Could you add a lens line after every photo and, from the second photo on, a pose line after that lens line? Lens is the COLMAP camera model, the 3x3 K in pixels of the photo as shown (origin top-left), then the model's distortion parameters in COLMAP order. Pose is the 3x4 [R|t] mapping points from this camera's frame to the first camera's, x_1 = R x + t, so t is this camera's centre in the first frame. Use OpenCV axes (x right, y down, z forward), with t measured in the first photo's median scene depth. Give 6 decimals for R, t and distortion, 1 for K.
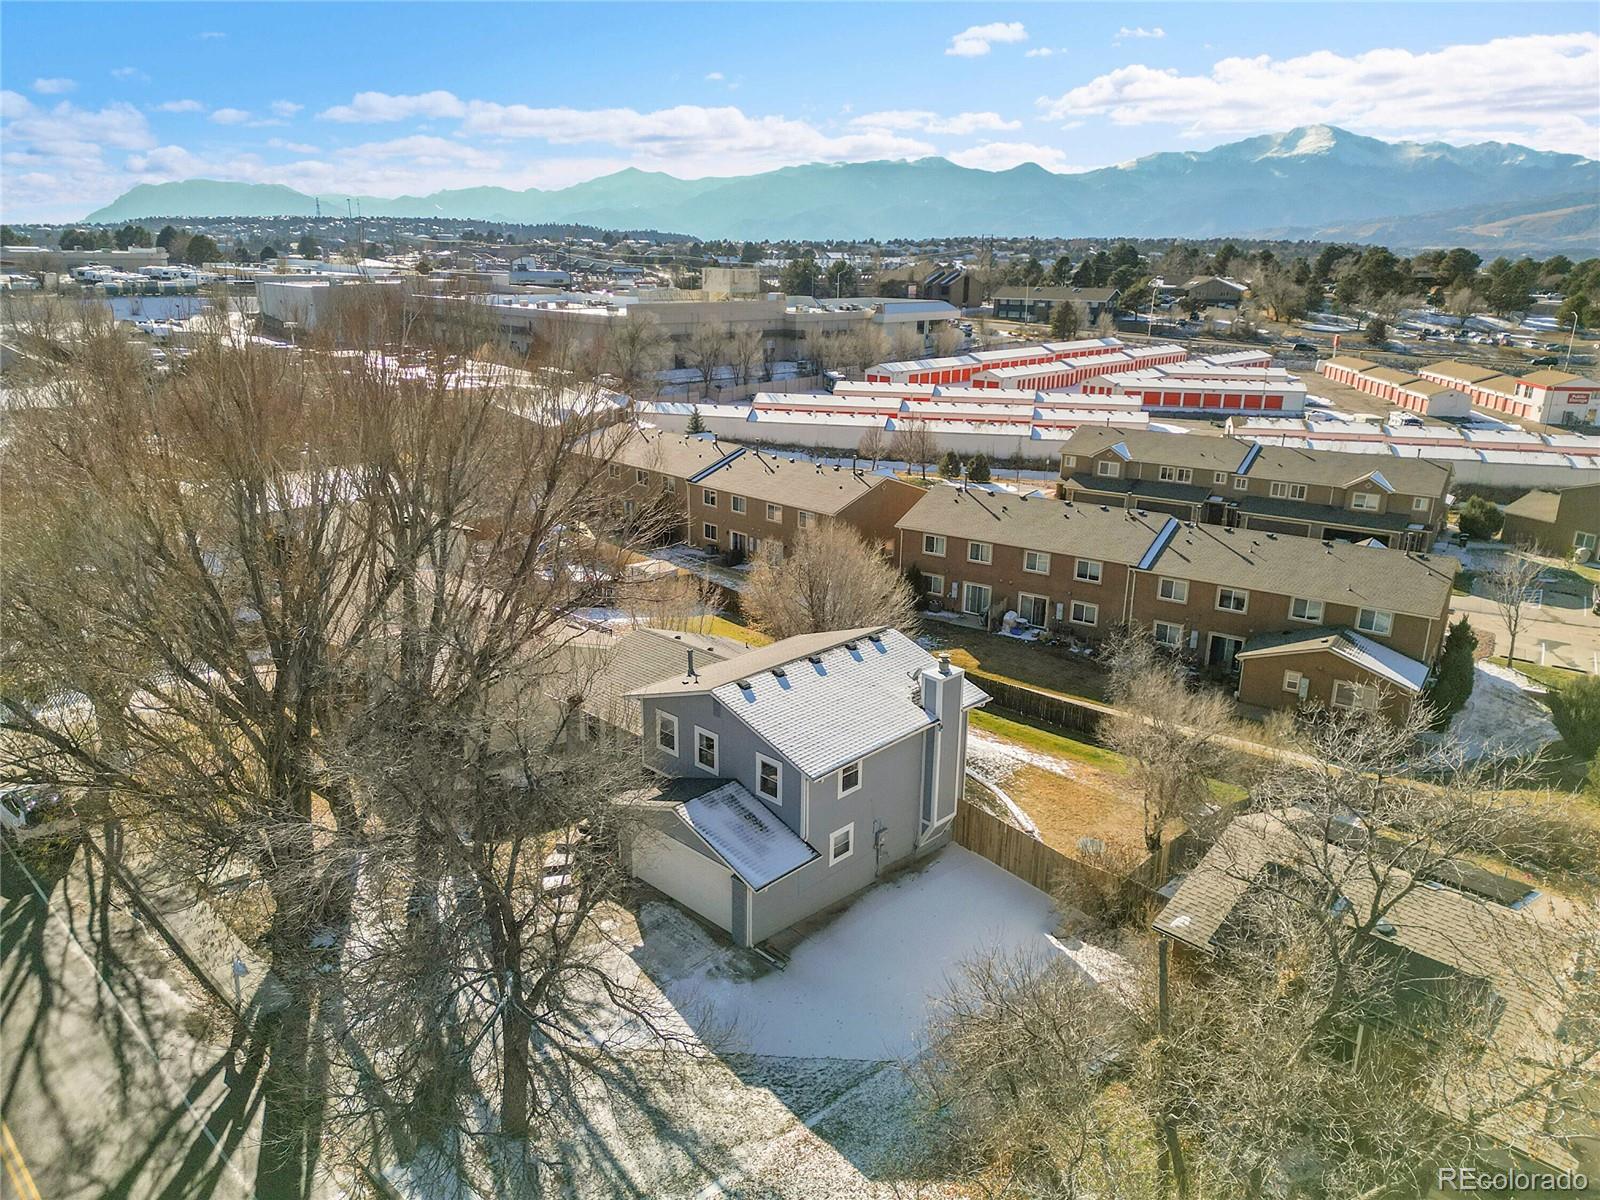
lens RADIAL K [[1089.7, 0, 786.4], [0, 1089.7, 600.4], [0, 0, 1]] dist [0.072553, -0.078336]
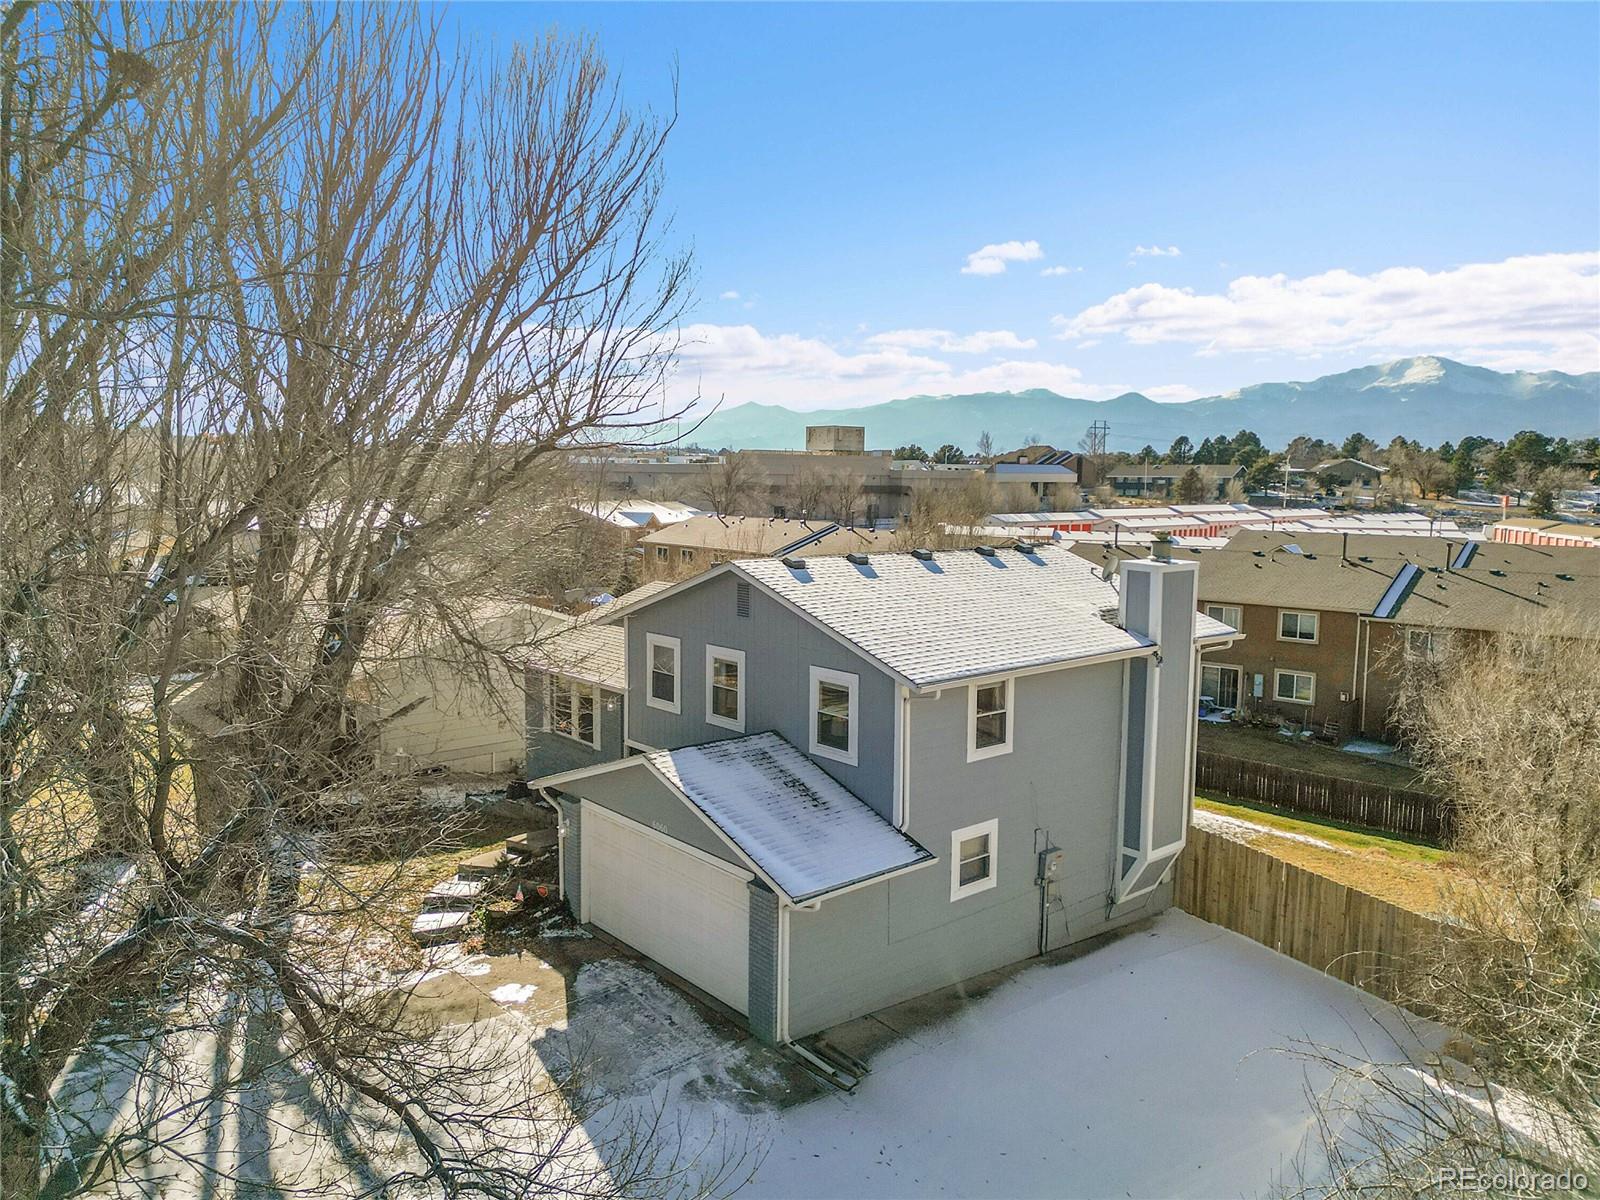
lens RADIAL K [[1089.7, 0, 786.4], [0, 1089.7, 600.4], [0, 0, 1]] dist [0.072553, -0.078336]
pose [[0.995241, 0.009032, -0.097023, 0.011278], [-0.027615, 0.981016, -0.191951, 0.204075], [0.093447, 0.193717, 0.976597, 0.464024]]
